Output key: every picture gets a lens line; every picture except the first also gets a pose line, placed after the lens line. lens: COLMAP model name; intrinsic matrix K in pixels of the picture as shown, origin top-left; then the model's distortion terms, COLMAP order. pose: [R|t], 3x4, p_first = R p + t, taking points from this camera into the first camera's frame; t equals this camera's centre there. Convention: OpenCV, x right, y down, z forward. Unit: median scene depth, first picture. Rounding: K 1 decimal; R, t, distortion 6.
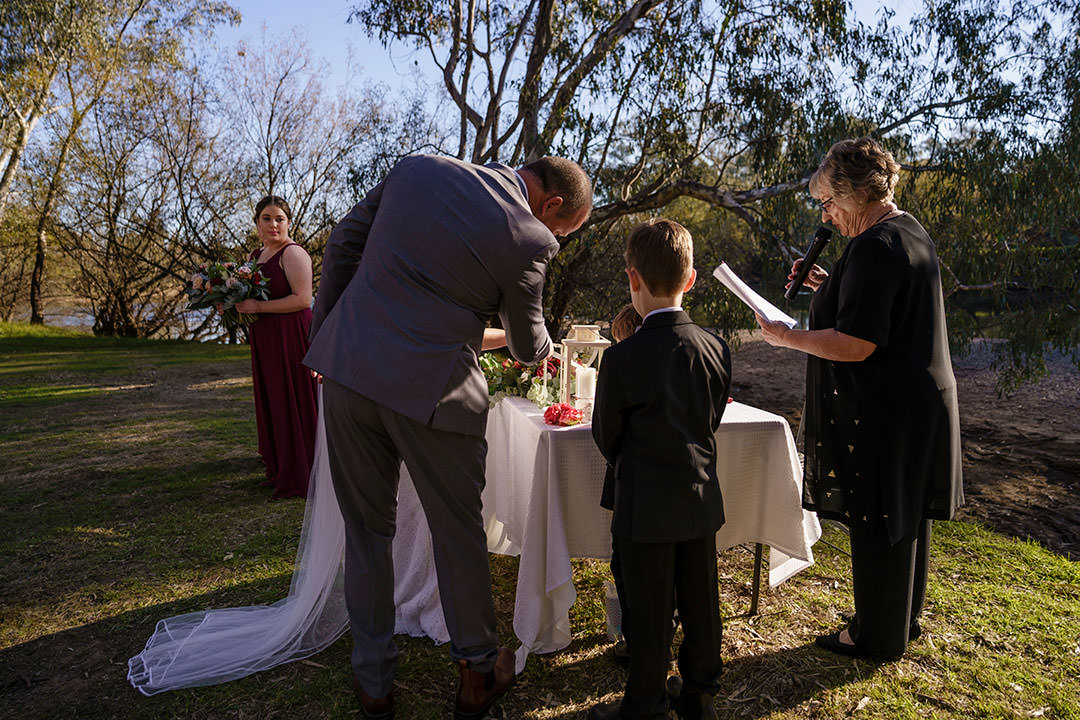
lens RADIAL K [[668.8, 0, 540.0], [0, 668.8, 360.0], [0, 0, 1]] dist [-0.058584, 0.062076]
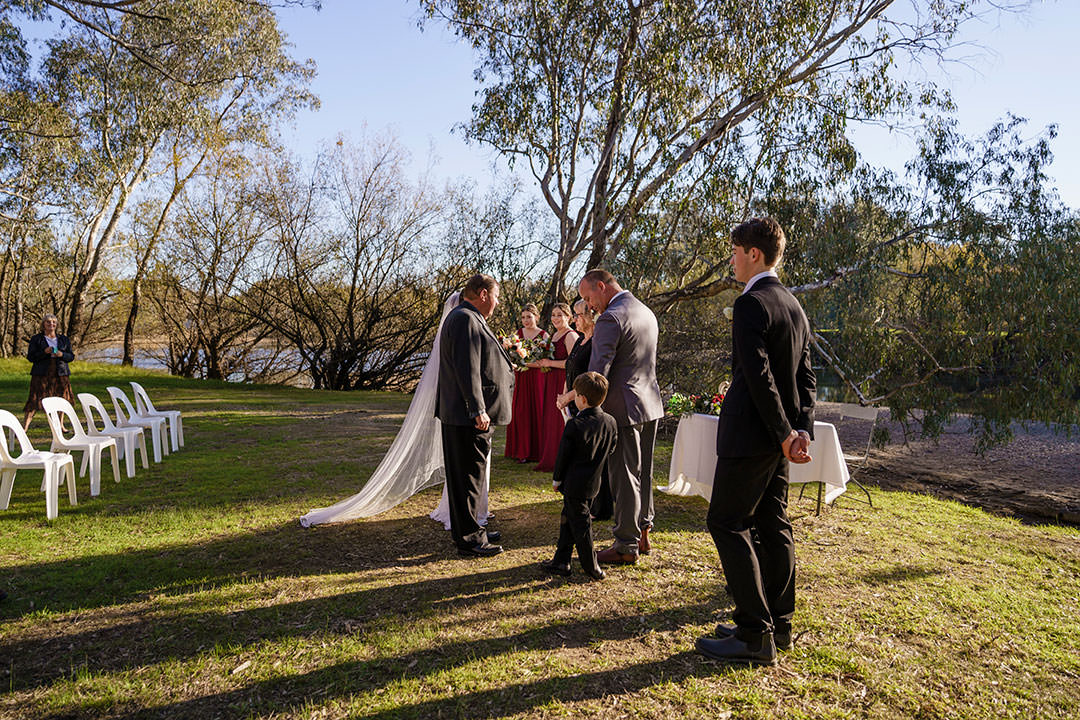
lens RADIAL K [[668.8, 0, 540.0], [0, 668.8, 360.0], [0, 0, 1]] dist [-0.058584, 0.062076]
pose [[0.998937, 0.044786, -0.010904, -0.120282], [-0.045613, 0.994548, -0.093770, 0.025798], [0.006645, 0.094167, 0.995534, -0.249165]]
